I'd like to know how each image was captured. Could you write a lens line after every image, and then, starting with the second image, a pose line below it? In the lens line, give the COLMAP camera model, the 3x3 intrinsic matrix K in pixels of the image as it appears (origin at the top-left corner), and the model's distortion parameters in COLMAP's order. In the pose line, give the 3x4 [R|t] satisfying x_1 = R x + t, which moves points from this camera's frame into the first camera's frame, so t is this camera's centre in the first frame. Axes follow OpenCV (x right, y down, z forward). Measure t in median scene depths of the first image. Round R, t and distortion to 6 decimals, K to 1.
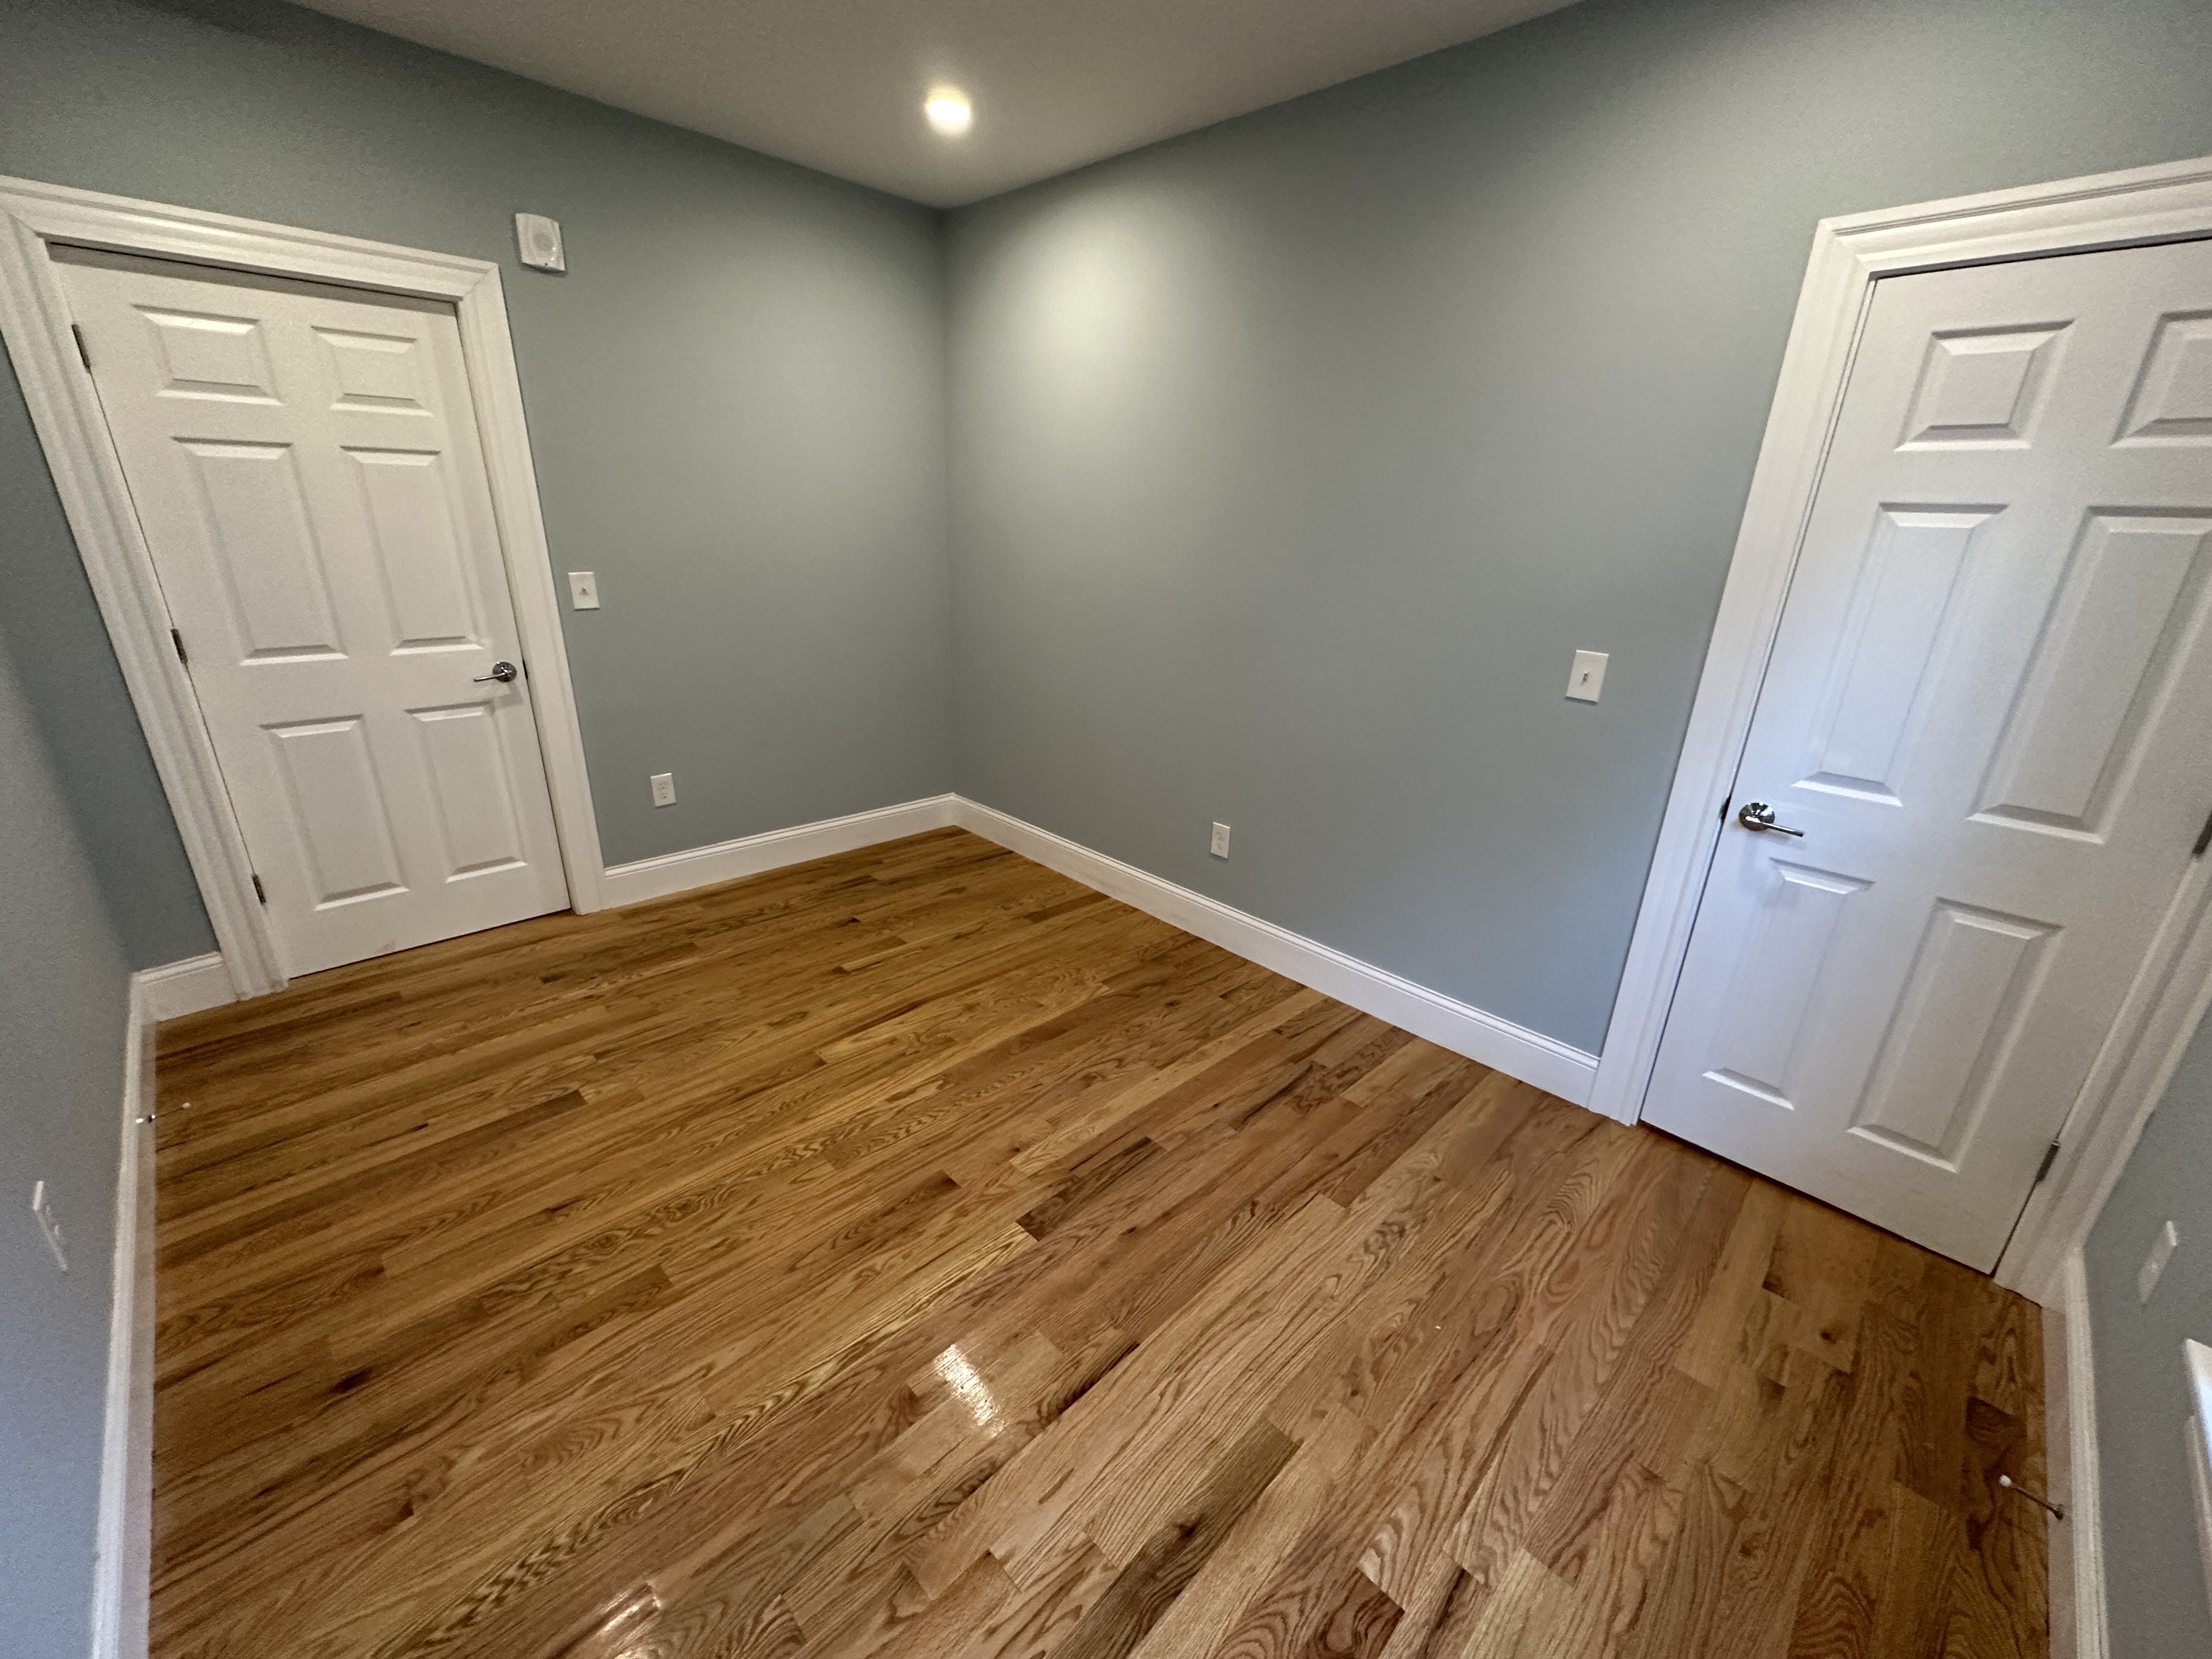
lens RADIAL K [[880.3, 0, 1109.1], [0, 880.3, 828.3], [0, 0, 1]] dist [-0.001430, 0.000209]
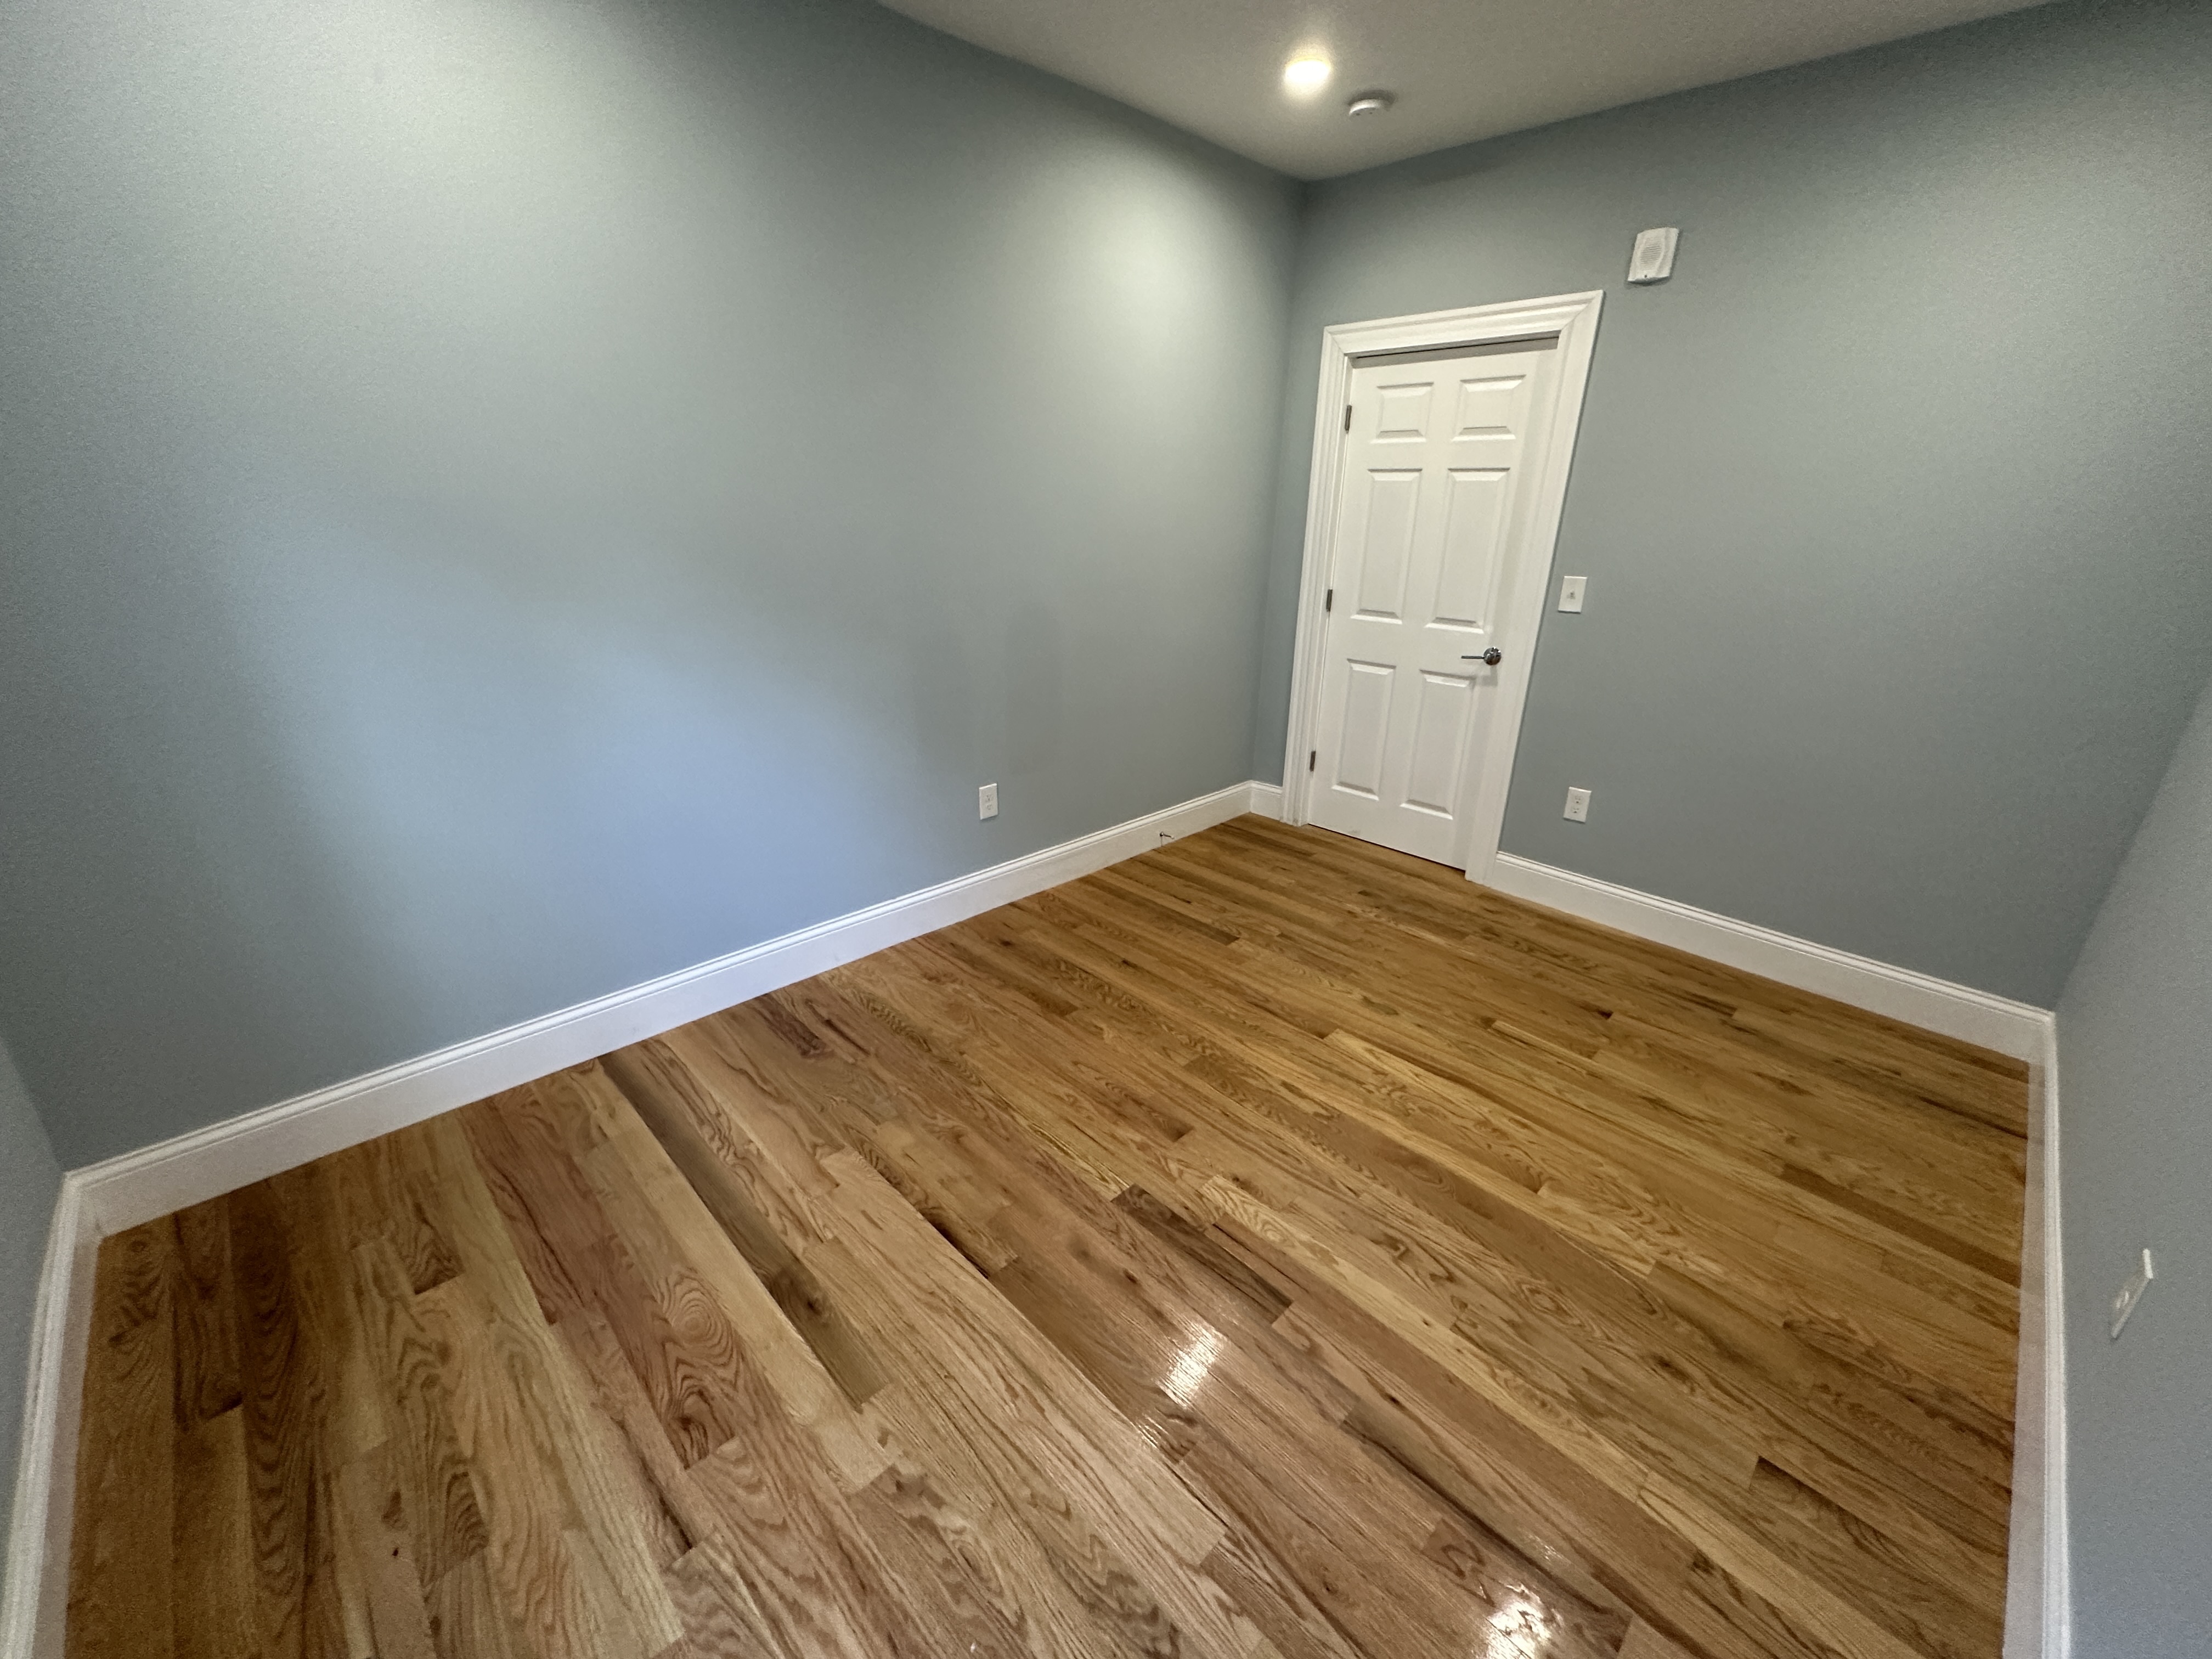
lens RADIAL K [[880.3, 0, 1109.1], [0, 880.3, 828.3], [0, 0, 1]] dist [-0.001430, 0.000209]
pose [[-0.000262, 0.316687, -0.948530, 0.619542], [-0.362293, 0.884061, 0.295263, -0.175402], [0.932064, 0.343723, 0.114502, 0.607675]]
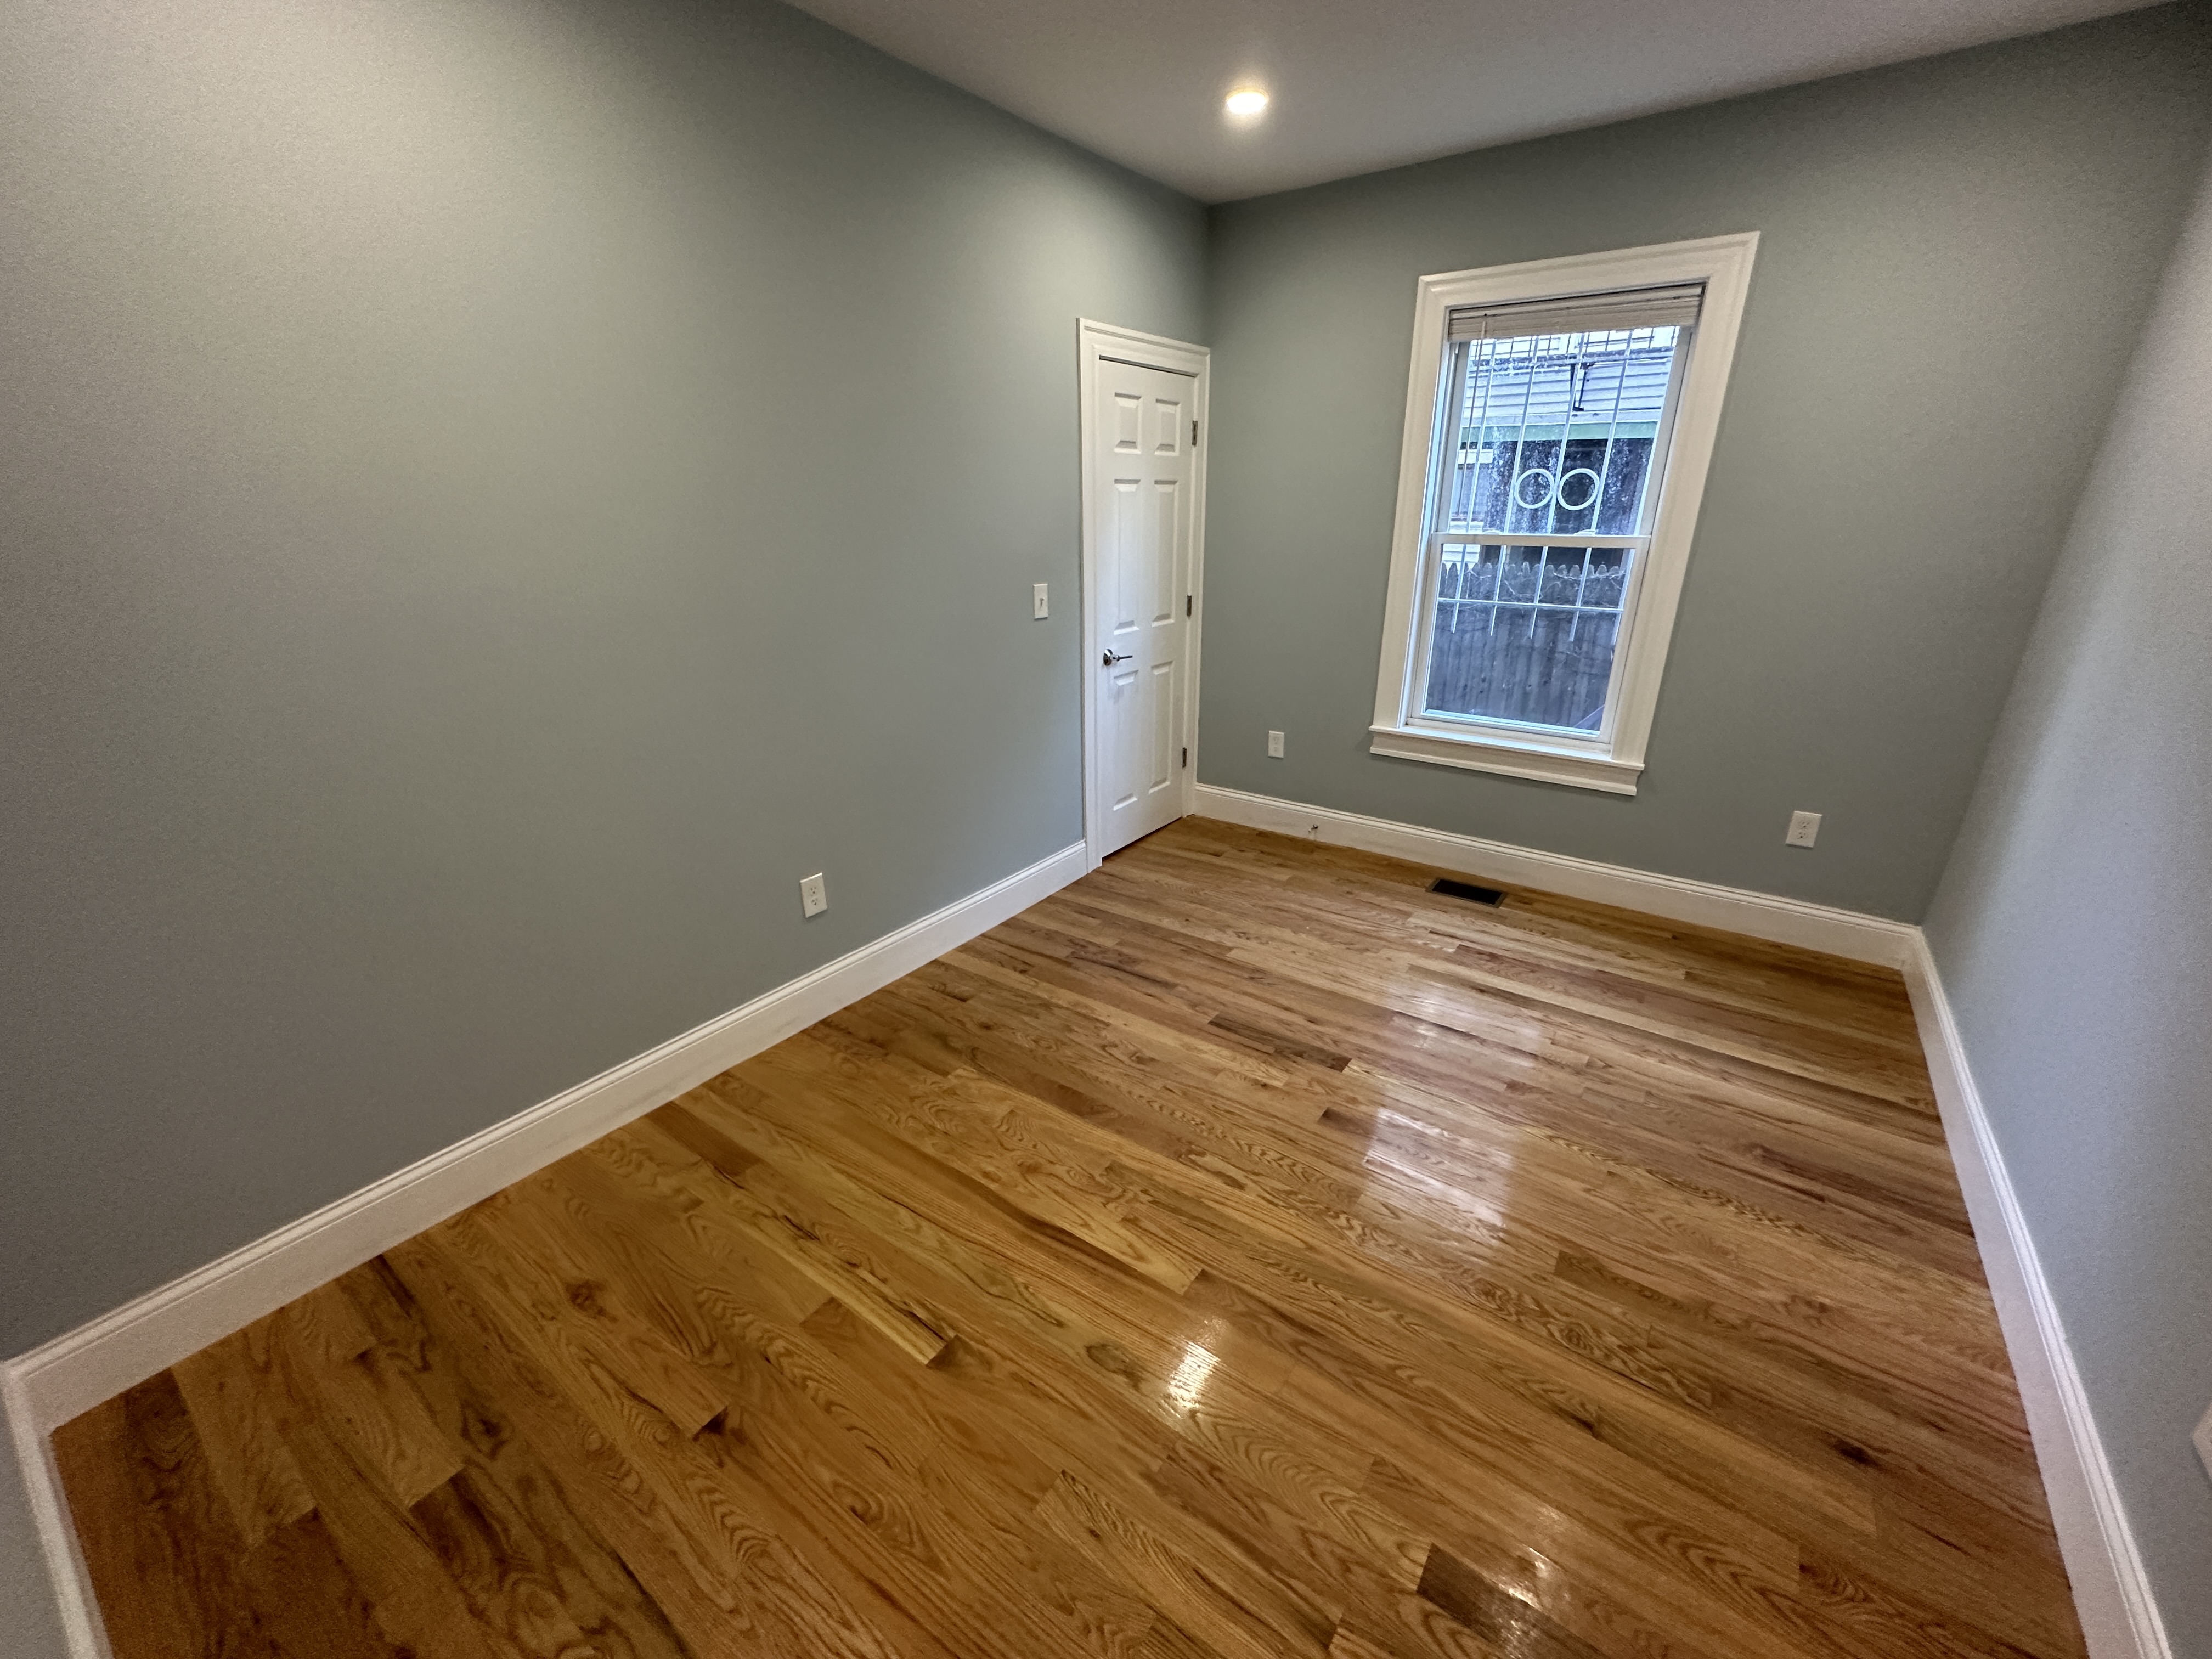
lens RADIAL K [[878.7, 0, 1108.7], [0, 878.7, 828.2], [0, 0, 1]] dist [-0.002025, 0.000034]
pose [[-0.165512, -0.379323, 0.910340, -0.897553], [0.331573, 0.847933, 0.413604, -0.401732], [-0.928798, 0.370301, -0.014570, 1.017955]]
